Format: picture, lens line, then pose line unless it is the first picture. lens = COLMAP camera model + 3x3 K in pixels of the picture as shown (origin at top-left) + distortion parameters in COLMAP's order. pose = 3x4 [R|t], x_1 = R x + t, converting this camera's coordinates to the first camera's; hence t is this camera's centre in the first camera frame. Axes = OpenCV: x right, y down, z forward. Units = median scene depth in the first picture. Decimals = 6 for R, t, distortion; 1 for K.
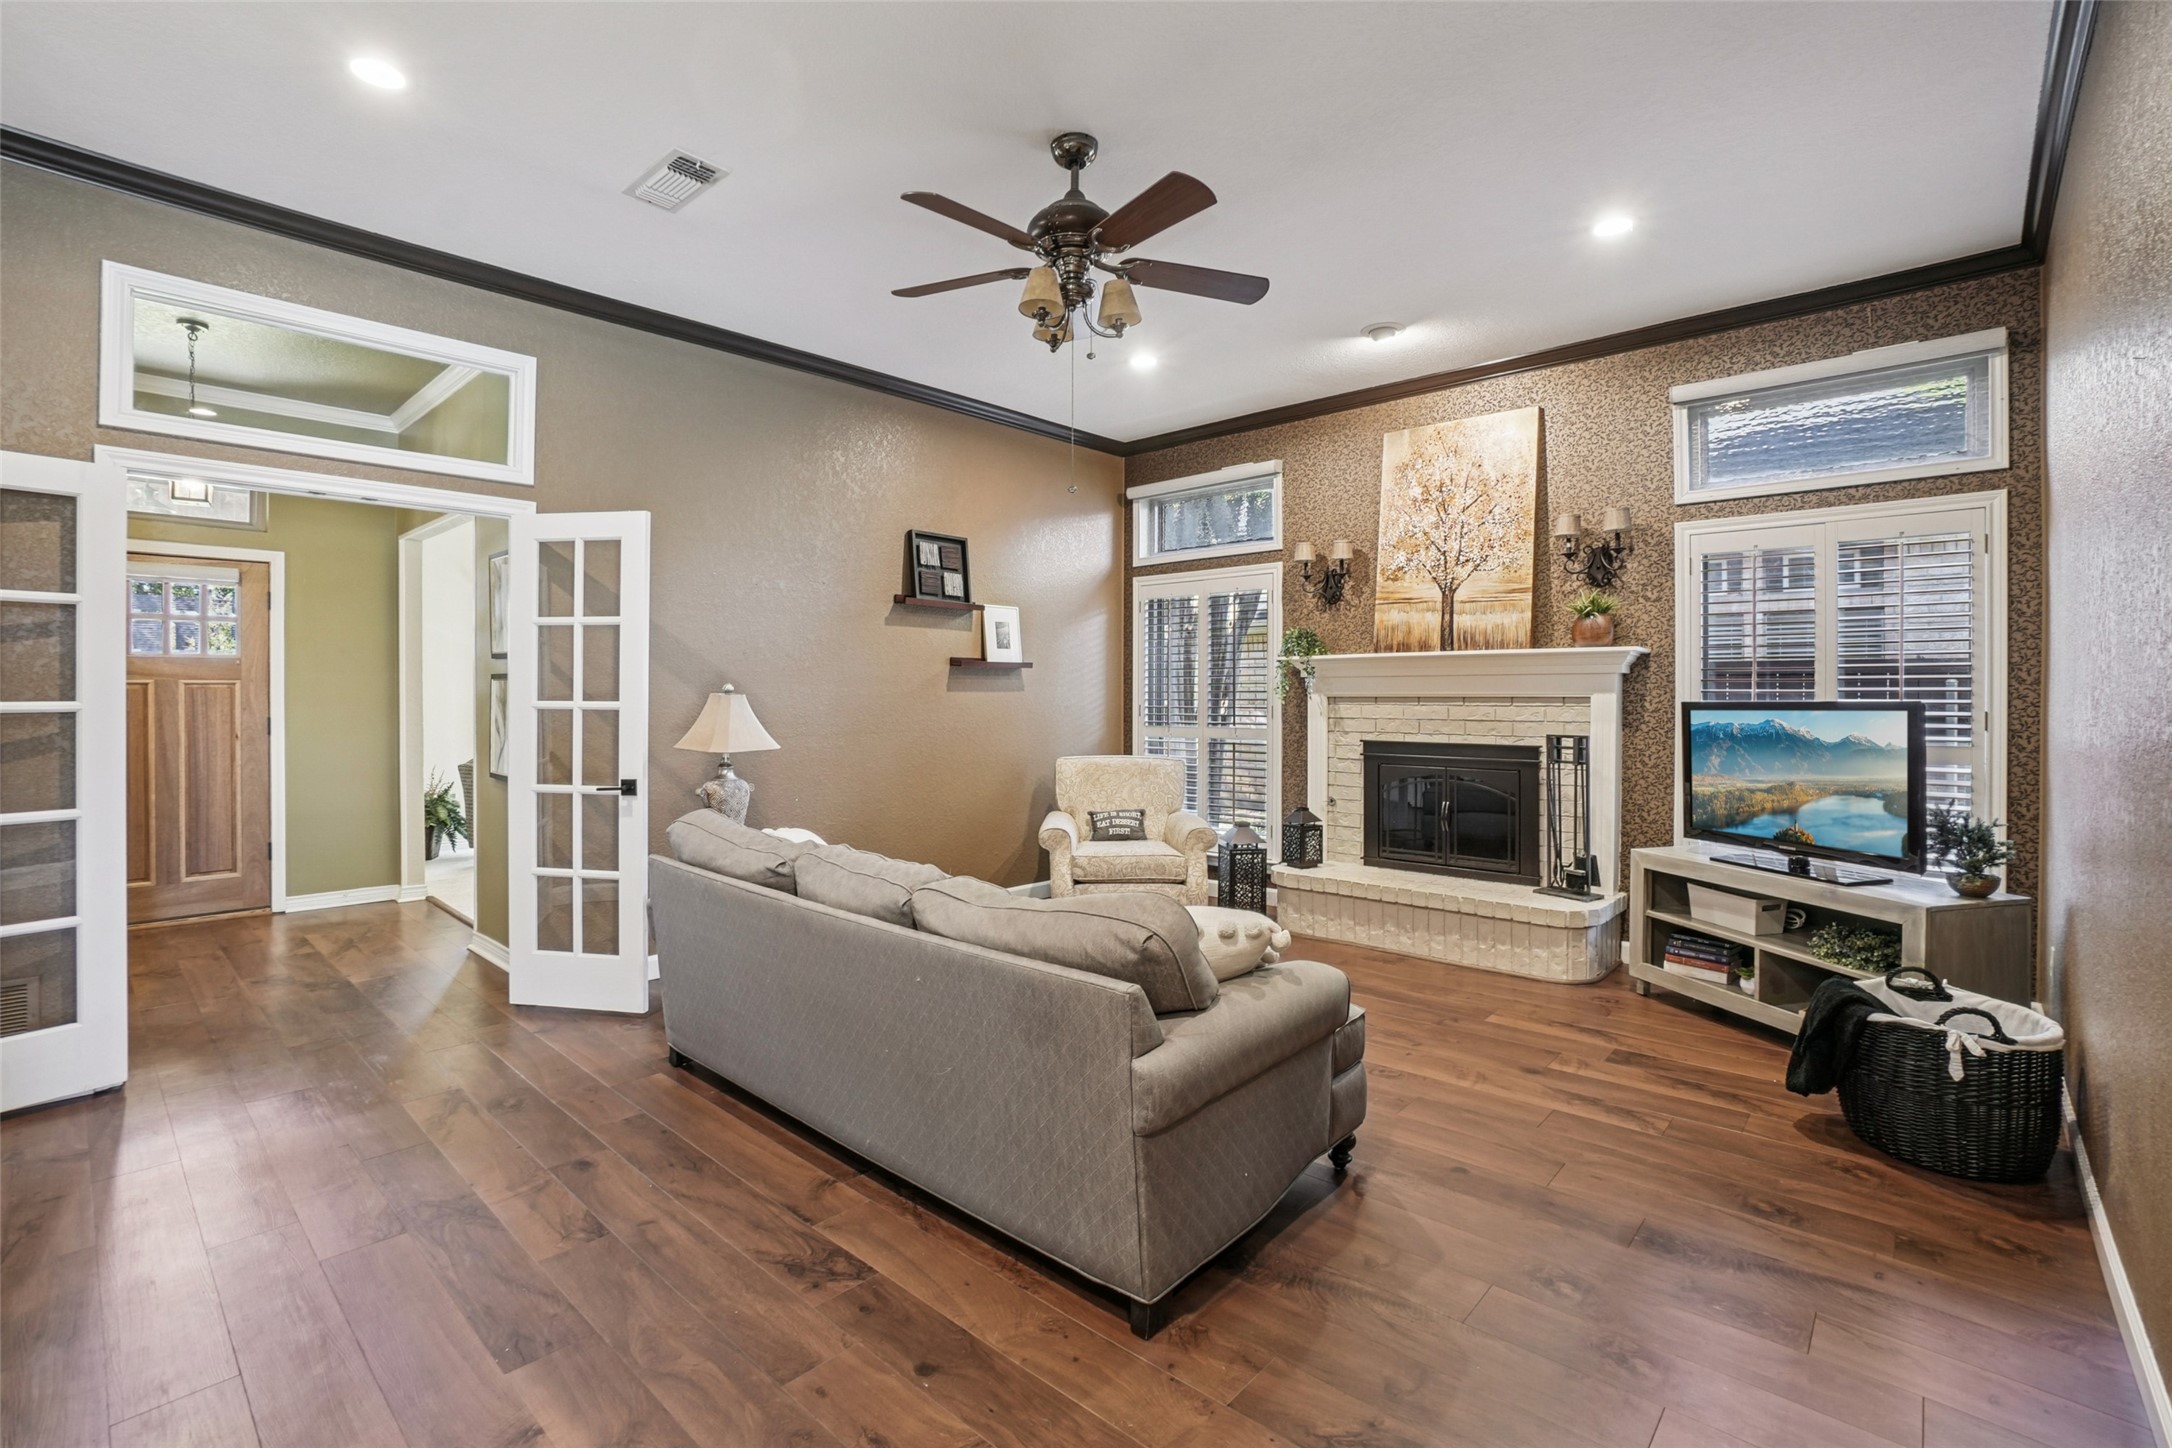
lens RADIAL K [[968.1, 0, 1077.0], [0, 968.1, 687.2], [0, 0, 1]] dist [-0.068787, 0.023127]
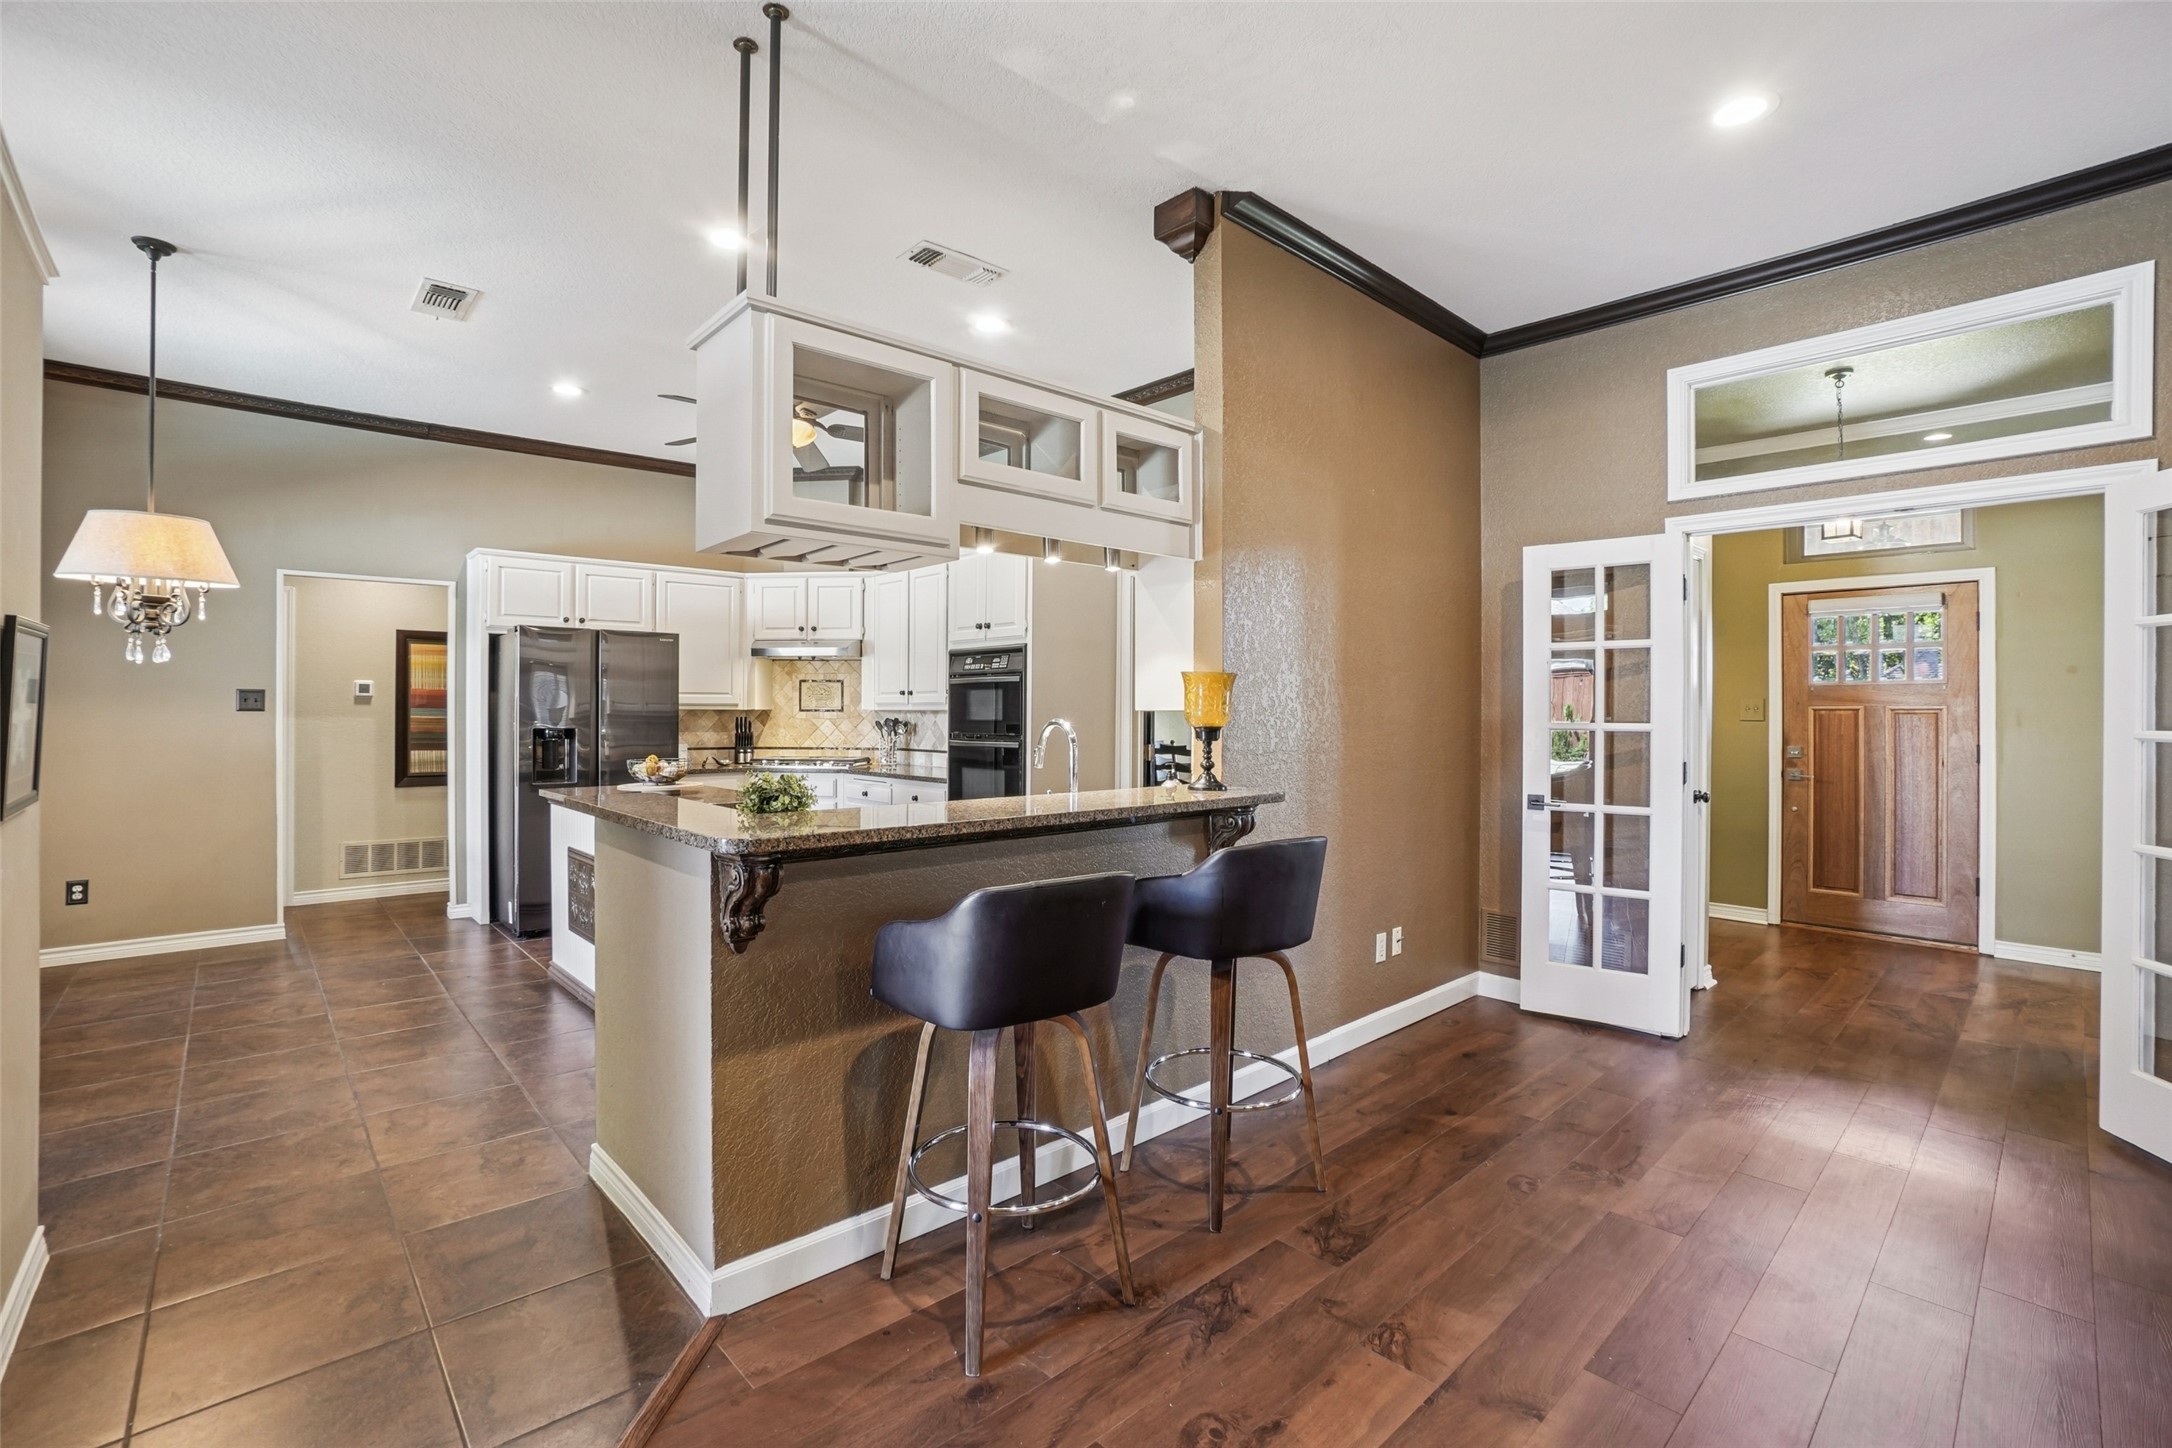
lens RADIAL K [[960.2, 0, 1064.3], [0, 960.2, 707.7], [0, 0, 1]] dist [-0.060576, 0.021869]
pose [[-0.085148, -0.005659, -0.996352, 0.171227], [-0.001098, 0.999984, -0.005586, 0.001430], [0.996368, 0.000619, -0.085152, 0.182333]]
